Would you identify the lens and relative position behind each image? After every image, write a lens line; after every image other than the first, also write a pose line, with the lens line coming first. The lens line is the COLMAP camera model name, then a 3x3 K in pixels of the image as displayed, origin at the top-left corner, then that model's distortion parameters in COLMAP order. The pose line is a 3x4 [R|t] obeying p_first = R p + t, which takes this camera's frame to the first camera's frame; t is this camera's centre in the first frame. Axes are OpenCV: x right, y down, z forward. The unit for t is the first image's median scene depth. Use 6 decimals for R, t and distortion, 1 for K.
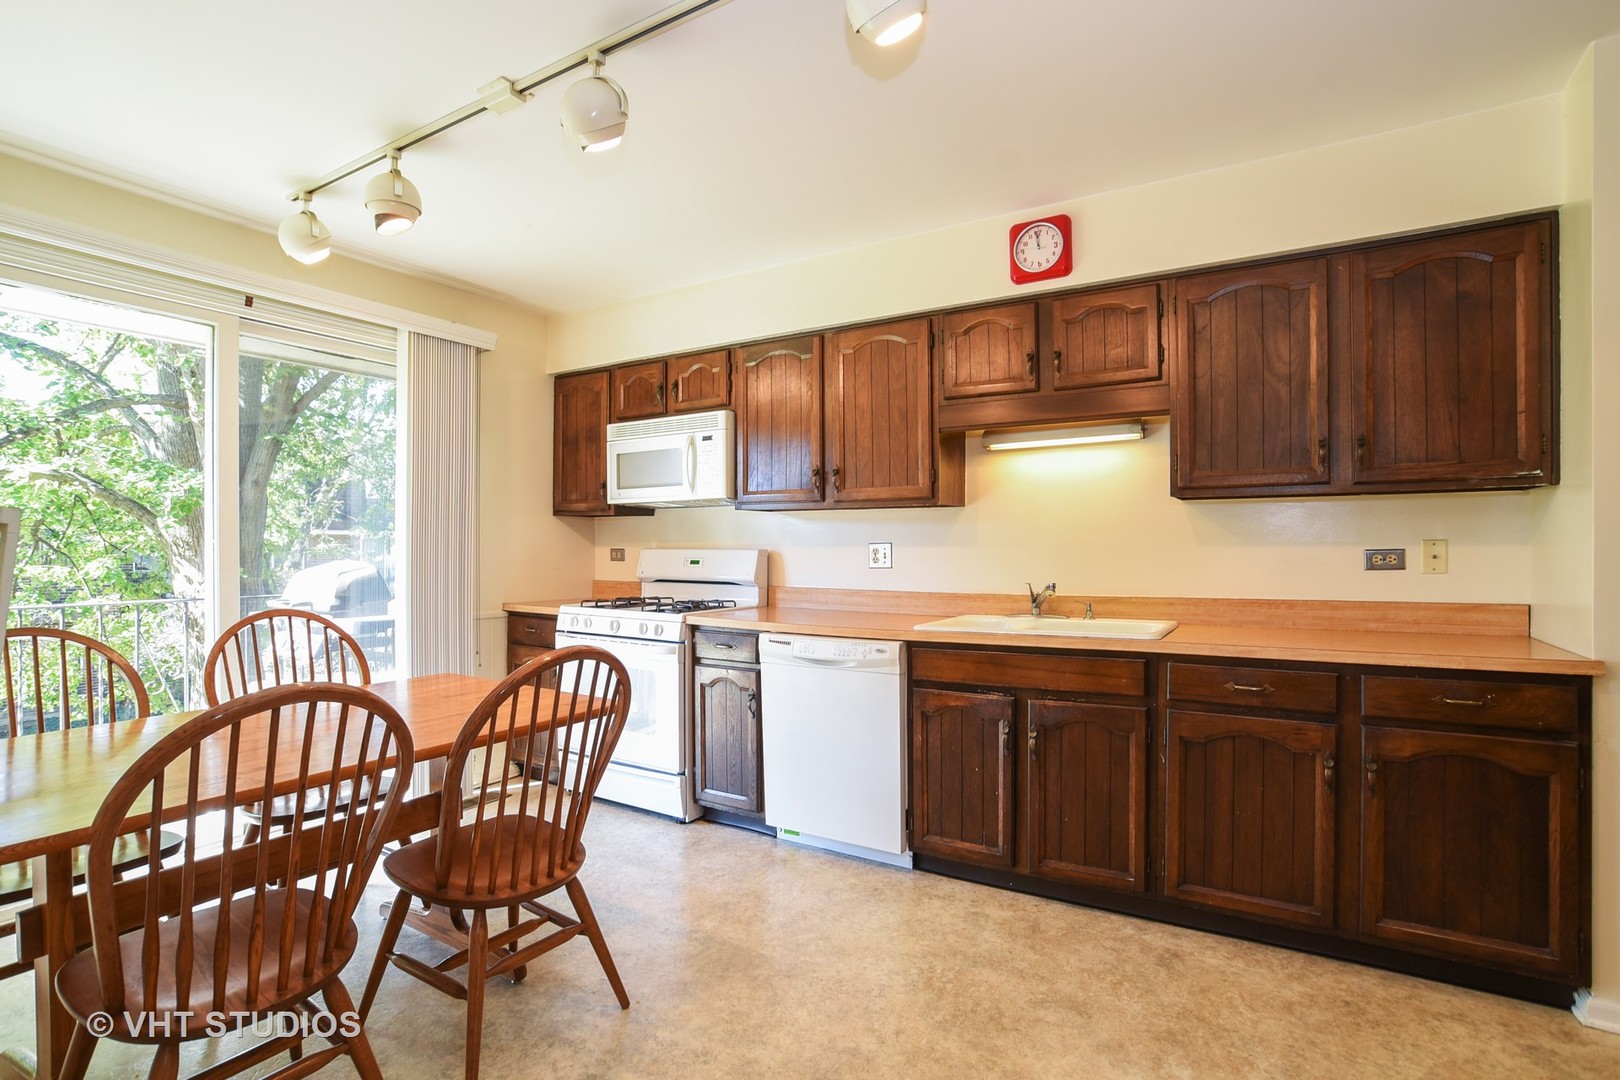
lens RADIAL K [[774.6, 0, 810.0], [0, 774.6, 540.0], [0, 0, 1]] dist [-0.090900, 0.000094]
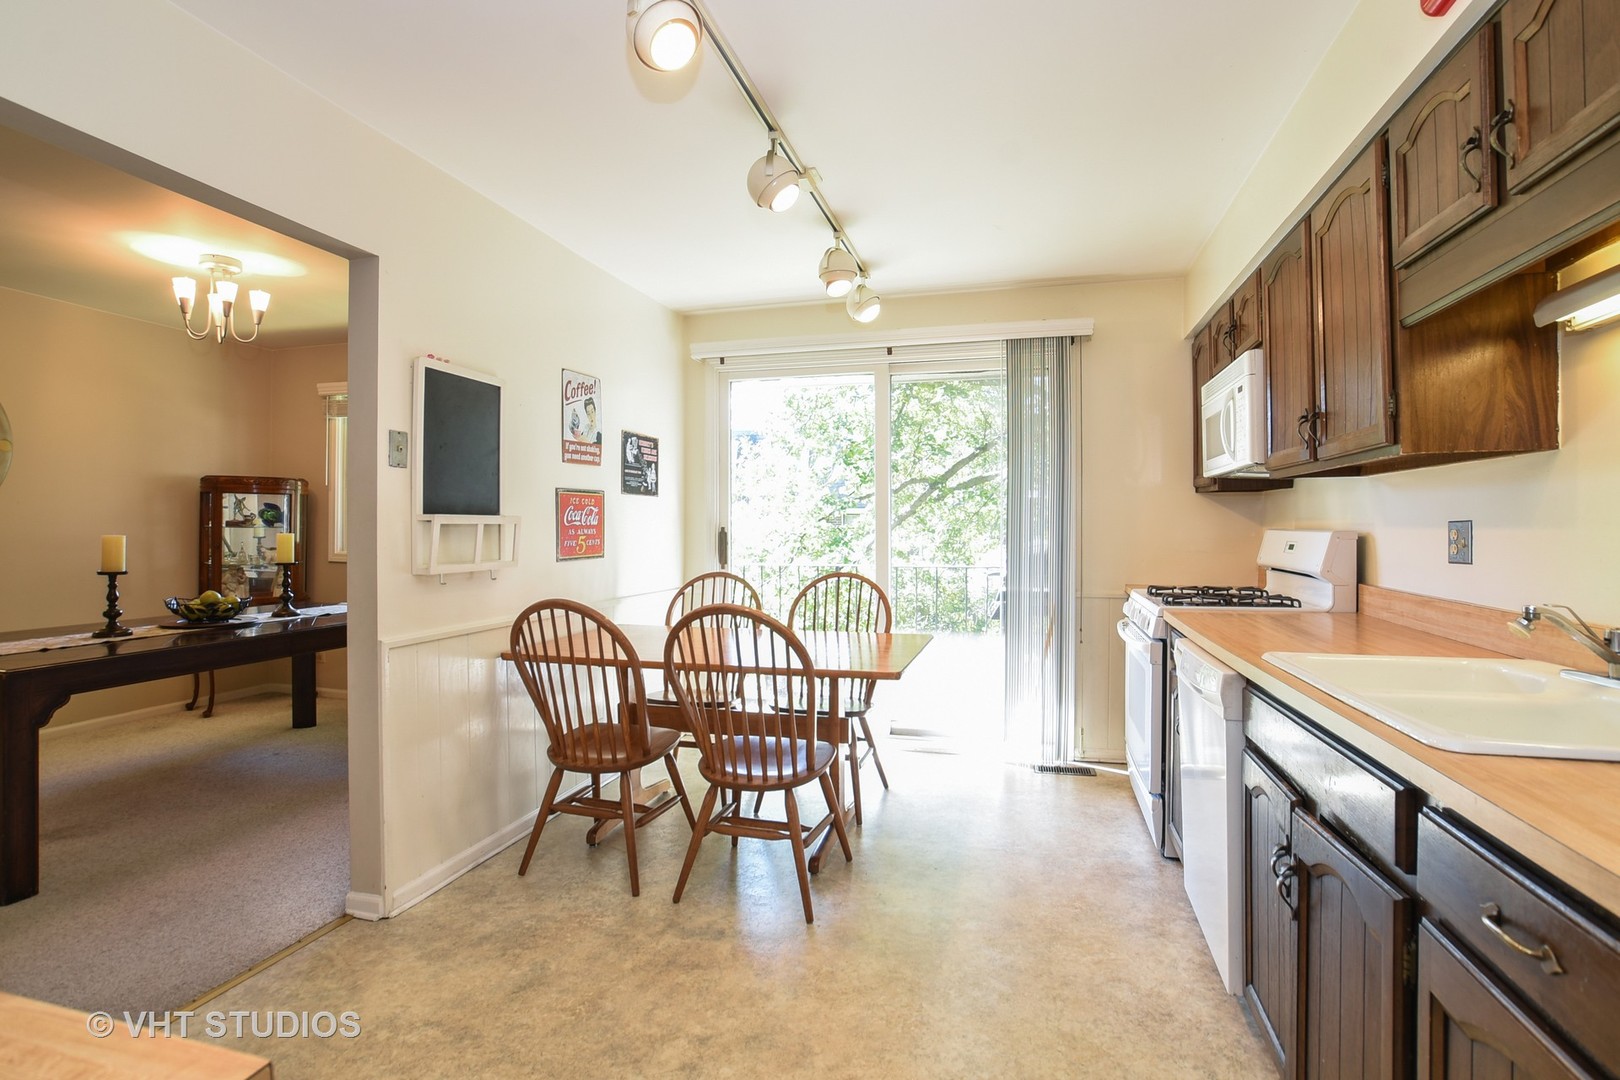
lens RADIAL K [[749.8, 0, 812.0], [0, 749.8, 513.1], [0, 0, 1]] dist [-0.000448, -0.000040]
pose [[0.265730, -0.006423, -0.964026, 0.823887], [0.006560, 0.999967, -0.004854, -0.004561], [0.964025, -0.005034, 0.265763, 0.616150]]
